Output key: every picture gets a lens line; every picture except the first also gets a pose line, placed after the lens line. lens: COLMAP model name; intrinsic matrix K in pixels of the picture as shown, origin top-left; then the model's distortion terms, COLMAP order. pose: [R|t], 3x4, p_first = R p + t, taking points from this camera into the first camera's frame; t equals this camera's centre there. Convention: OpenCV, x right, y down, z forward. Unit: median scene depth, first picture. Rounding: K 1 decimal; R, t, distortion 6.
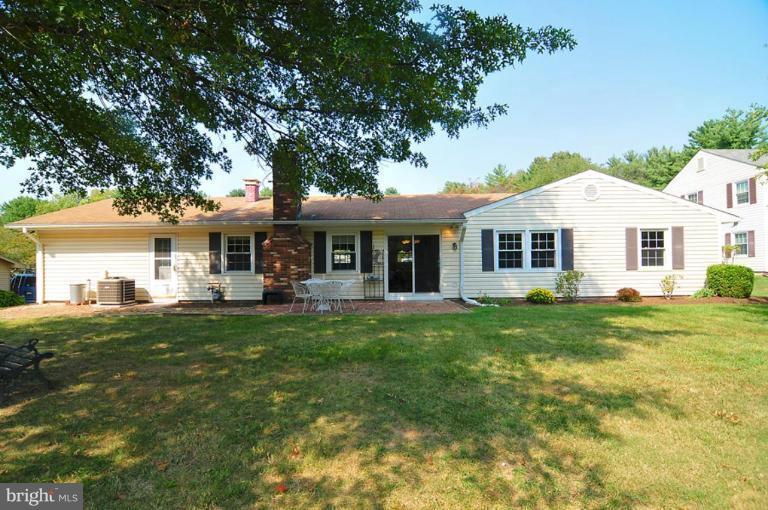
lens RADIAL K [[407.7, 0, 389.2], [0, 407.7, 266.5], [0, 0, 1]] dist [-0.026573, -0.001378]
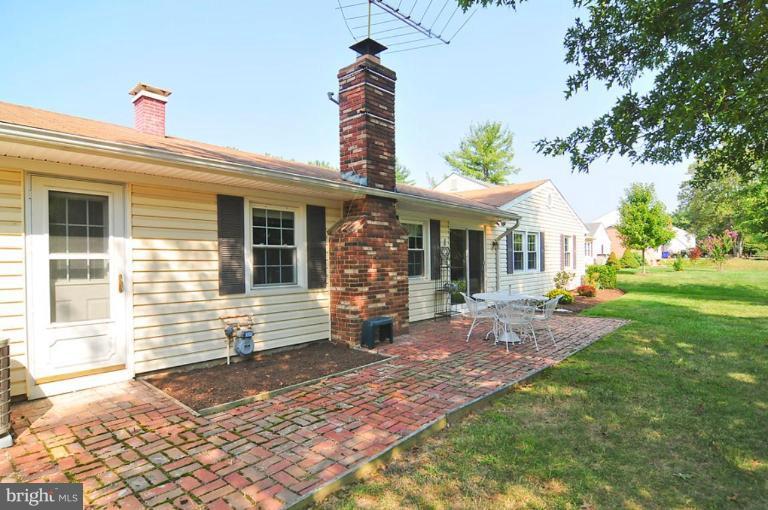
lens RADIAL K [[407.7, 0, 389.2], [0, 407.7, 266.5], [0, 0, 1]] dist [-0.026573, -0.001378]
pose [[0.663727, -0.009054, 0.747920, -0.634947], [0.000531, 0.999932, 0.011634, -0.014981], [-0.747975, -0.007325, 0.663687, 0.596068]]
